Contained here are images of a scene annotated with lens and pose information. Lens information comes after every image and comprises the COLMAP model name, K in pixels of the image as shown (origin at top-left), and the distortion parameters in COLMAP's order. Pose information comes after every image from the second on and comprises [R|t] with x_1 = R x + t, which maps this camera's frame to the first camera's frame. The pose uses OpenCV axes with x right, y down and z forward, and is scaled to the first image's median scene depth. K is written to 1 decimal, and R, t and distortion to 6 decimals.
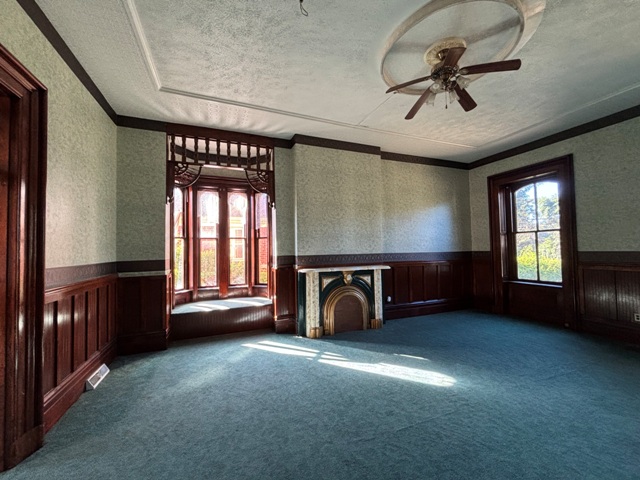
lens RADIAL K [[259.4, 0, 319.4], [0, 259.4, 242.0], [0, 0, 1]] dist [0.003365, -0.000259]
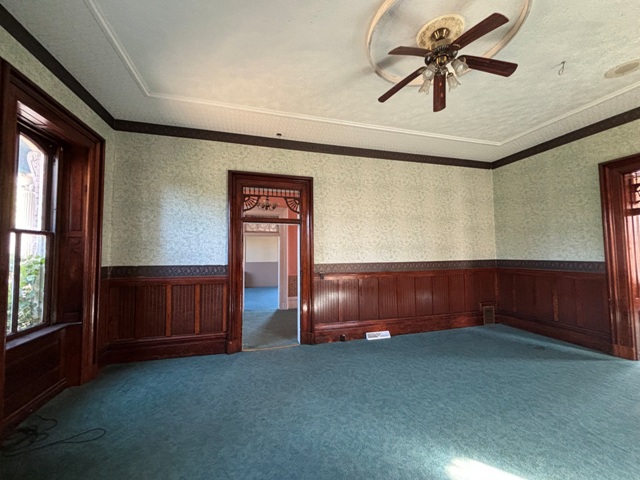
lens RADIAL K [[259.4, 0, 319.4], [0, 259.4, 242.0], [0, 0, 1]] dist [0.003365, -0.000259]
pose [[-0.994303, 0.030951, 0.101997, 0.500704], [0.023712, 0.997163, -0.071442, 0.015028], [-0.103918, -0.068617, -0.992216, 1.129737]]
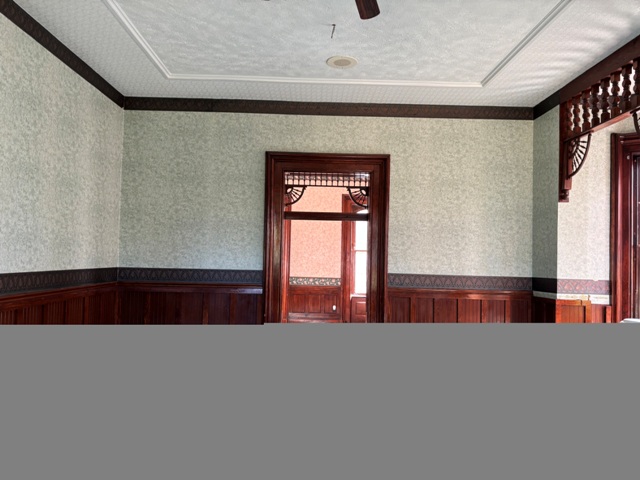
lens RADIAL K [[487.8, 0, 320.3], [0, 487.8, 248.0], [0, 0, 1]] dist [0.022589, -0.000122]
pose [[-0.356464, -0.014033, -0.934204, 0.858188], [0.005453, 0.999839, -0.017100, 0.001754], [0.934293, -0.011189, -0.356330, 0.787959]]
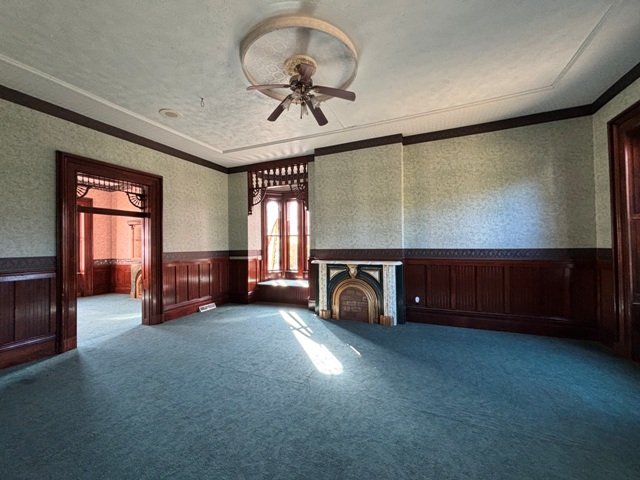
lens RADIAL K [[259.4, 0, 319.4], [0, 259.4, 242.0], [0, 0, 1]] dist [0.003365, -0.000259]
pose [[0.701132, 0.000958, -0.713030, 0.807183], [0.017894, 0.999661, 0.018939, -0.003932], [0.712807, -0.026038, 0.700877, 0.160343]]
